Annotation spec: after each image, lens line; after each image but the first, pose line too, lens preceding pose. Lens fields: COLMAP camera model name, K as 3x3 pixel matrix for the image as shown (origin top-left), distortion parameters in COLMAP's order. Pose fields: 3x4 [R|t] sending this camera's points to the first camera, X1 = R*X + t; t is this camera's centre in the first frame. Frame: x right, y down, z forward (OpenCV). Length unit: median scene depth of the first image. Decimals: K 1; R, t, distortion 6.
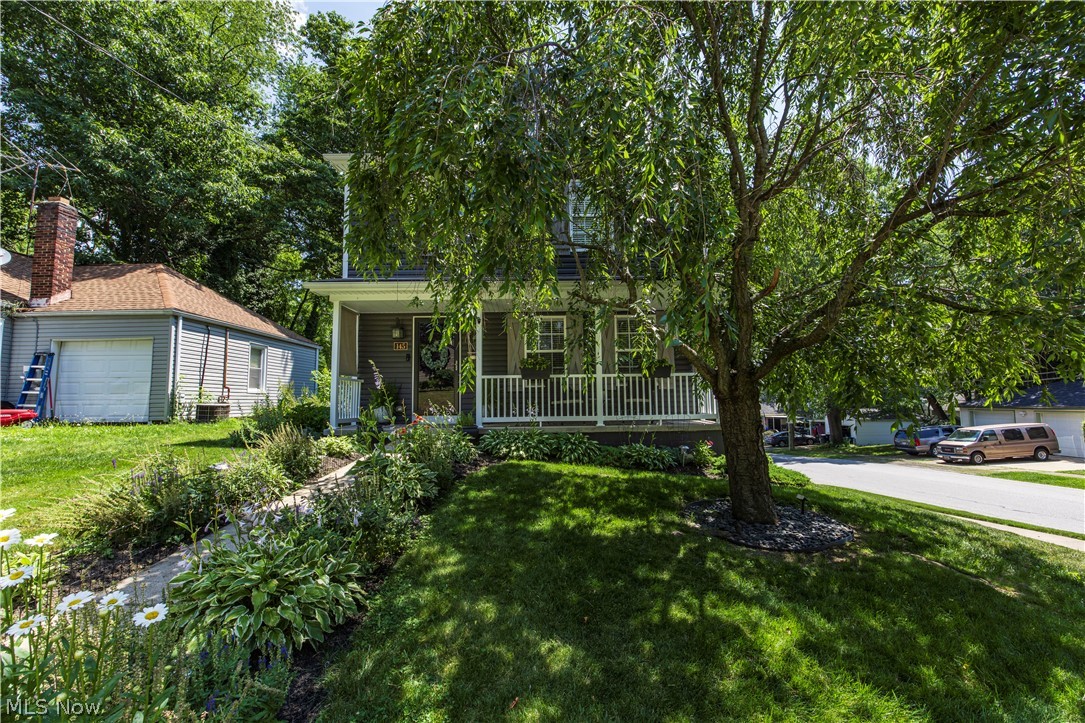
lens RADIAL K [[434.0, 0, 541.3], [0, 434.0, 368.8], [0, 0, 1]] dist [-0.000541, 0.000016]
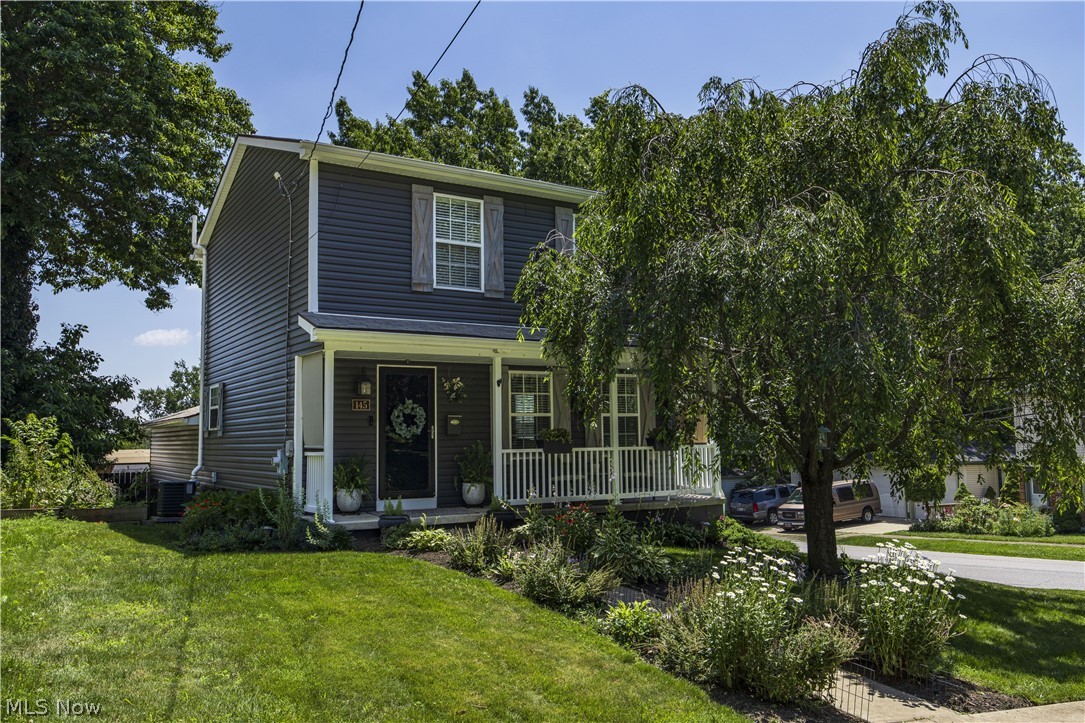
lens RADIAL K [[870.7, 0, 542.5], [0, 870.7, 361.5], [0, 0, 1]] dist [0.002021, -0.000117]
pose [[0.855836, 0.046056, 0.515192, -0.916632], [-0.036213, 0.998919, -0.029142, -0.104427], [-0.515978, 0.006284, 0.856579, -0.457530]]
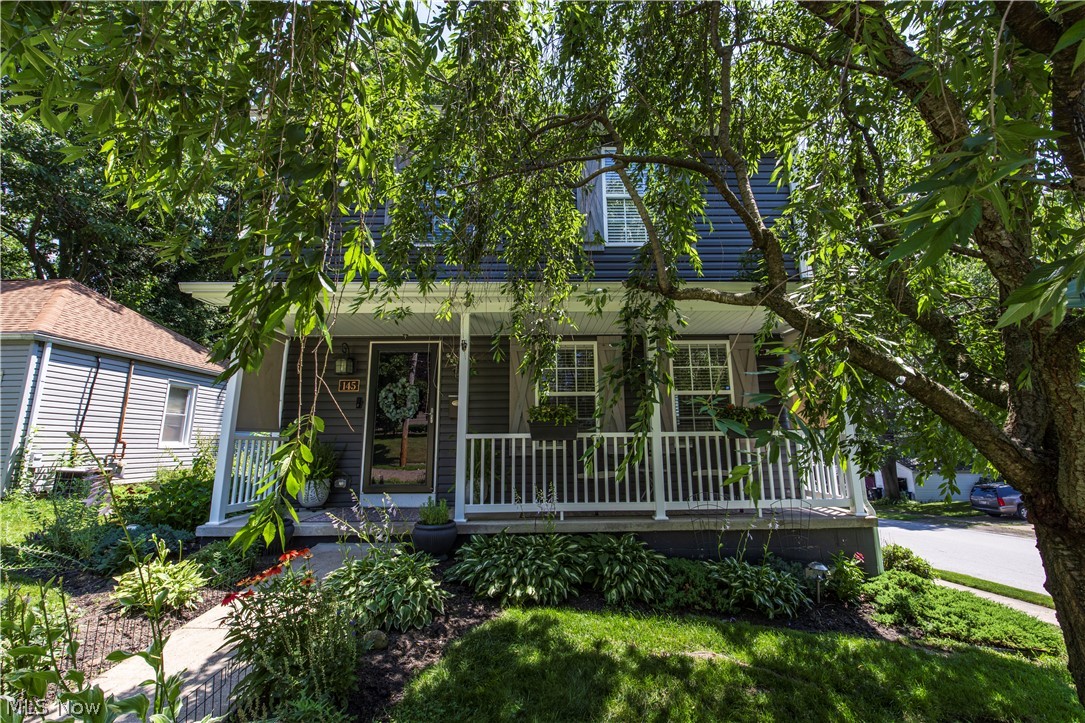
lens RADIAL K [[452.1, 0, 551.2], [0, 452.1, 359.7], [0, 0, 1]] dist [0.002137, 0.000367]
pose [[0.999994, 0.003137, 0.001649, -0.017496], [-0.002939, 0.994079, -0.108618, -0.019465], [-0.001980, 0.108612, 0.994082, 0.343055]]
